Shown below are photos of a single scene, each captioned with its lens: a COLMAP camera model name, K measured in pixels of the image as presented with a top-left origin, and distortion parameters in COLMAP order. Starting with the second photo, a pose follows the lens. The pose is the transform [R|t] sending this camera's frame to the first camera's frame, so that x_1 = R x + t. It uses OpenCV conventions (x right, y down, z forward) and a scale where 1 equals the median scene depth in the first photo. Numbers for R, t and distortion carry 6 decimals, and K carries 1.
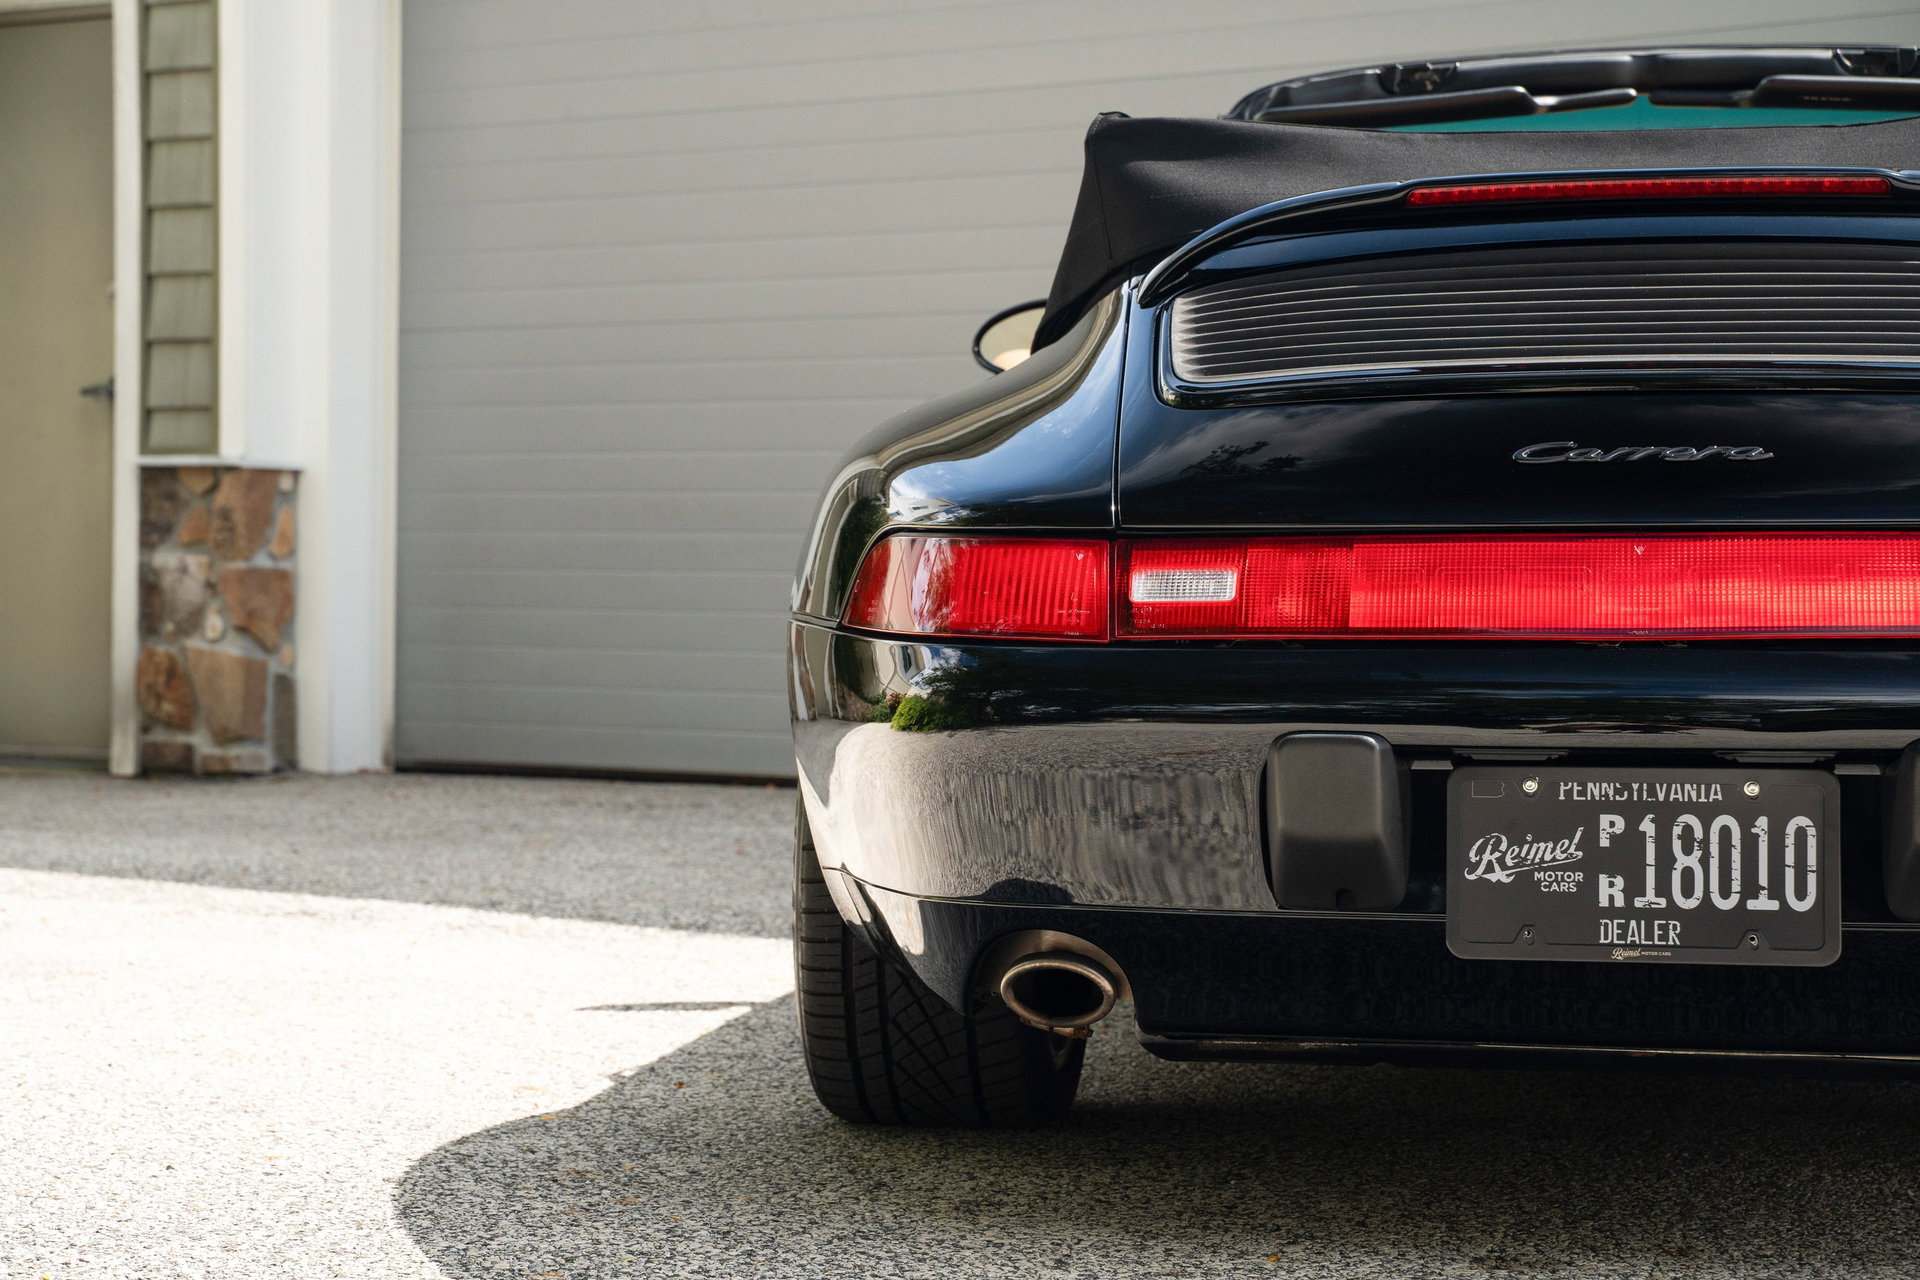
lens RADIAL K [[4536.9, 0, 916.8], [0, 4536.9, 649.9], [0, 0, 1]] dist [0.342253, 0.000000]
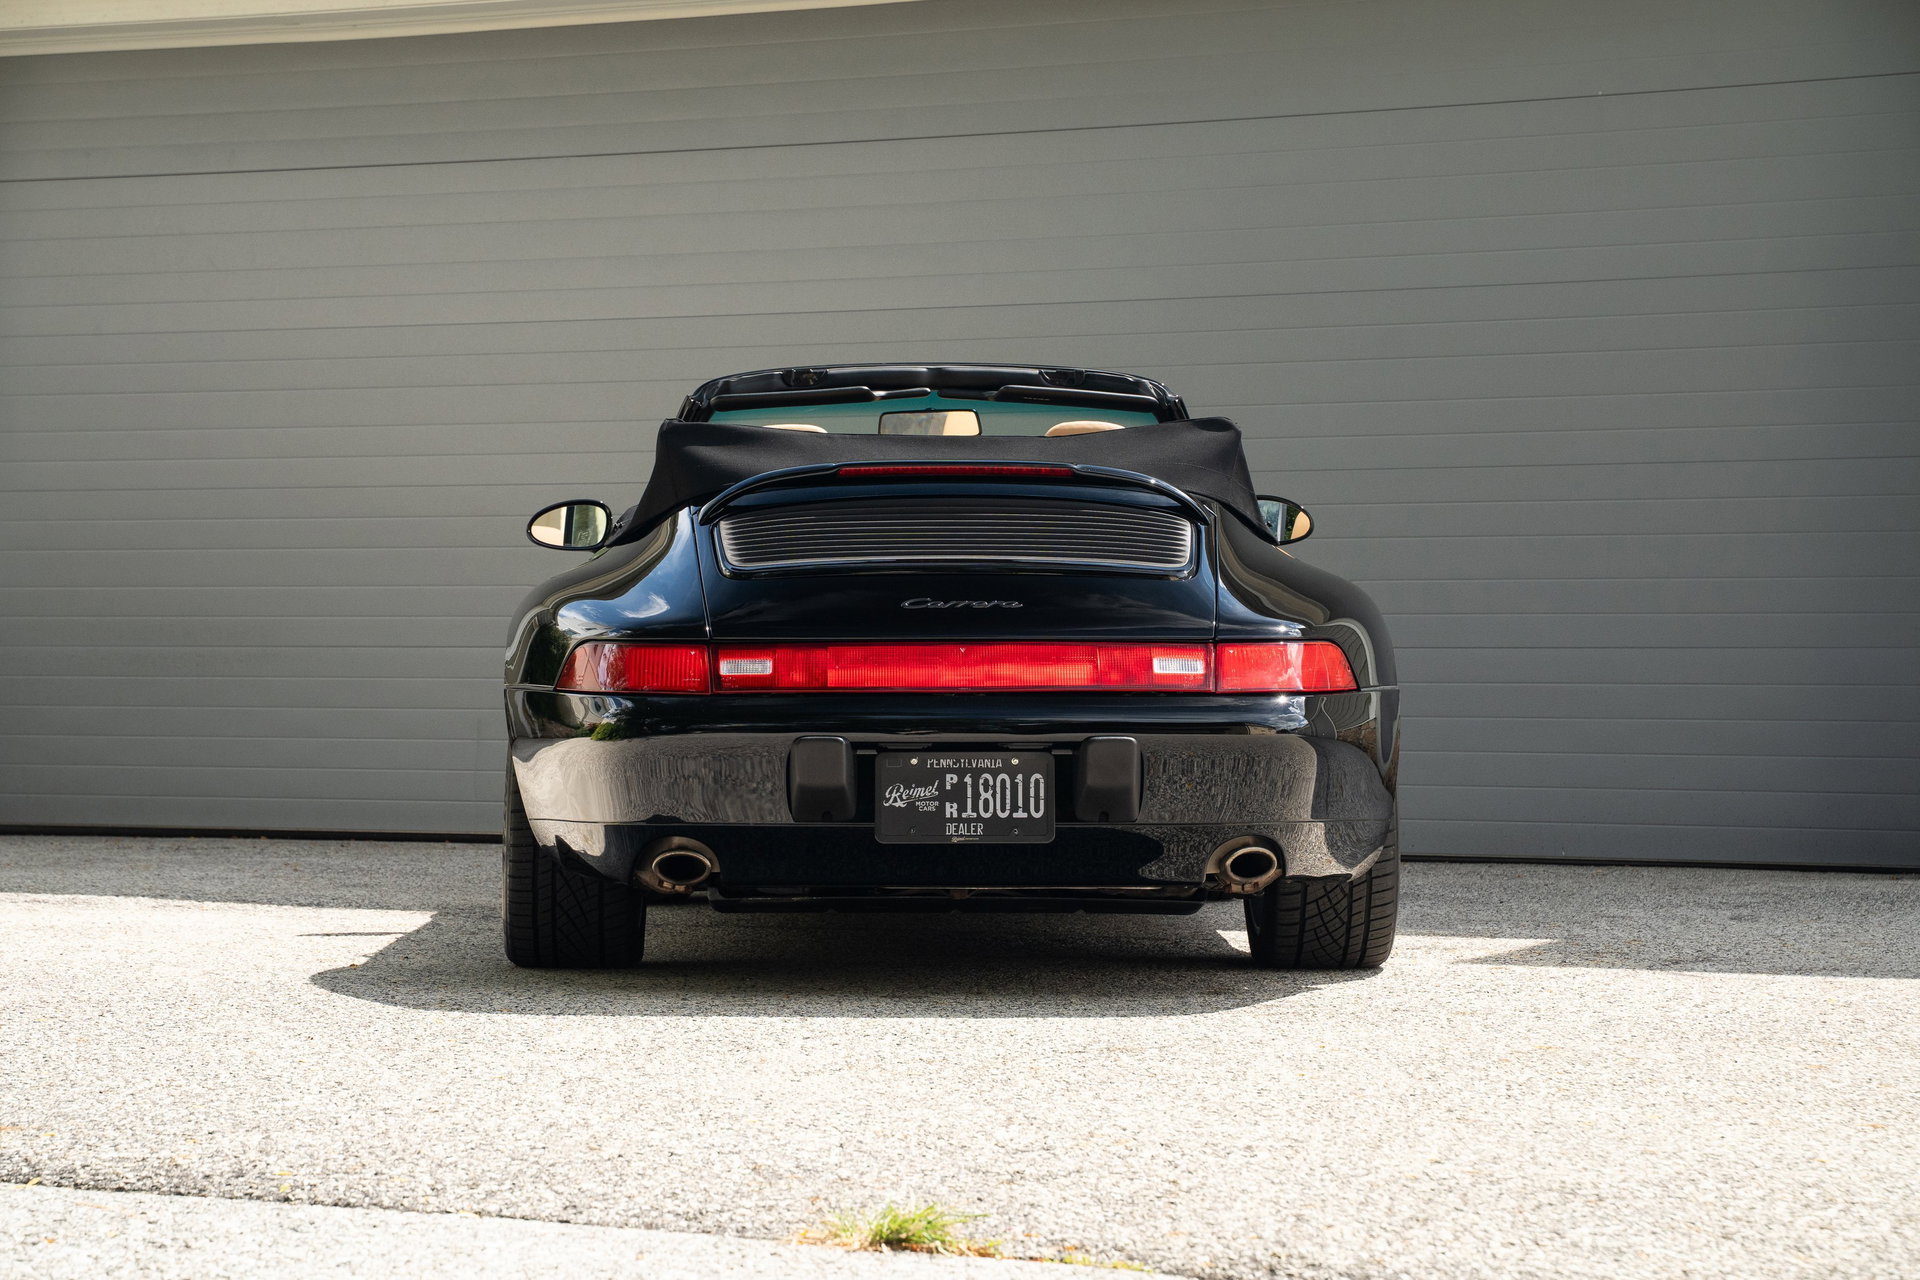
lens RADIAL K [[3452.2, 0, 960.9], [0, 3452.2, 641.2], [0, 0, 1]] dist [0.020966, 0.000000]
pose [[0.984597, 0.001562, 0.174830, -0.118855], [0.003333, 0.999611, -0.027703, 0.017789], [-0.174805, 0.027859, 0.984209, -0.555549]]
